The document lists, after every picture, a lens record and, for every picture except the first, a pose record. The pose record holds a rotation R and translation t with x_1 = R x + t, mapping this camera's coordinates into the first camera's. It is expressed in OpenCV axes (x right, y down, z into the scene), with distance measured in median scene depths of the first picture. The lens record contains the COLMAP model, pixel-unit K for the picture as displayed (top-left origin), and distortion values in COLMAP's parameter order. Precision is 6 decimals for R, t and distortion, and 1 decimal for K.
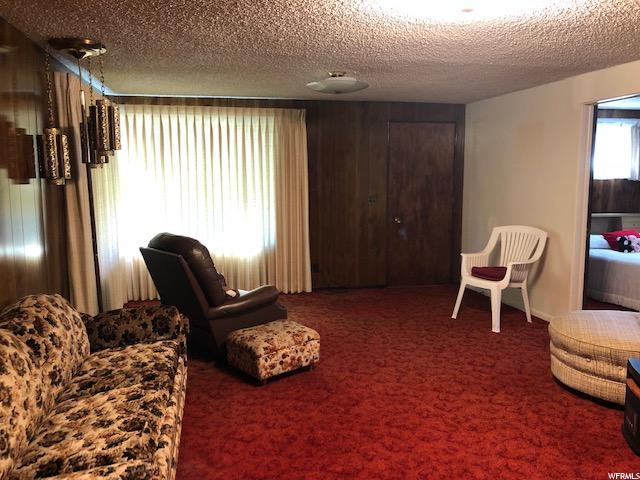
lens RADIAL K [[525.1, 0, 317.2], [0, 525.1, 238.4], [0, 0, 1]] dist [0.002775, 0.011002]
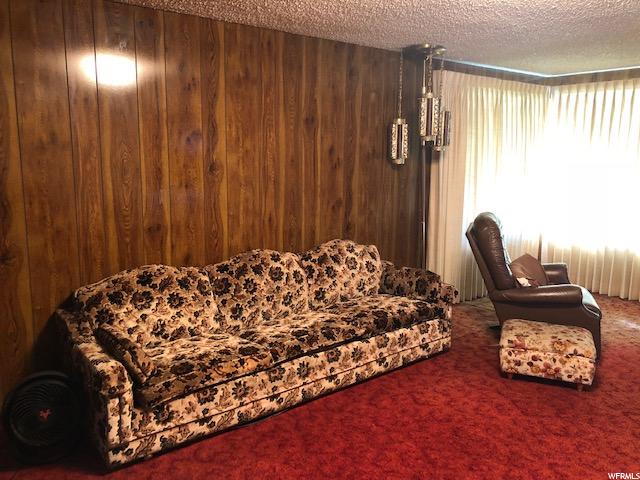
lens RADIAL K [[525.1, 0, 317.2], [0, 525.1, 238.4], [0, 0, 1]] dist [0.002775, 0.011002]
pose [[0.436904, 0.156093, -0.885861, 0.535510], [-0.121207, 0.986063, 0.113970, -0.039533], [0.891304, 0.057579, 0.449735, 0.231541]]
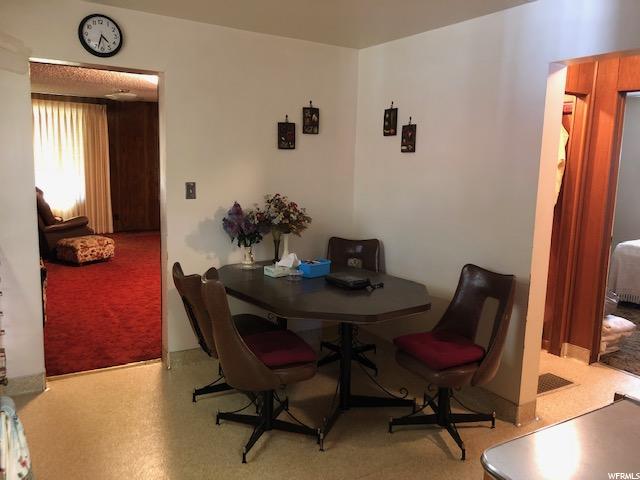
lens RADIAL K [[525.1, 0, 317.2], [0, 525.1, 238.4], [0, 0, 1]] dist [0.002775, 0.011002]
pose [[0.942701, -0.015912, 0.333258, 0.061317], [0.004322, 0.999361, 0.035492, 0.116433], [-0.333609, -0.032018, 0.942167, -0.929757]]
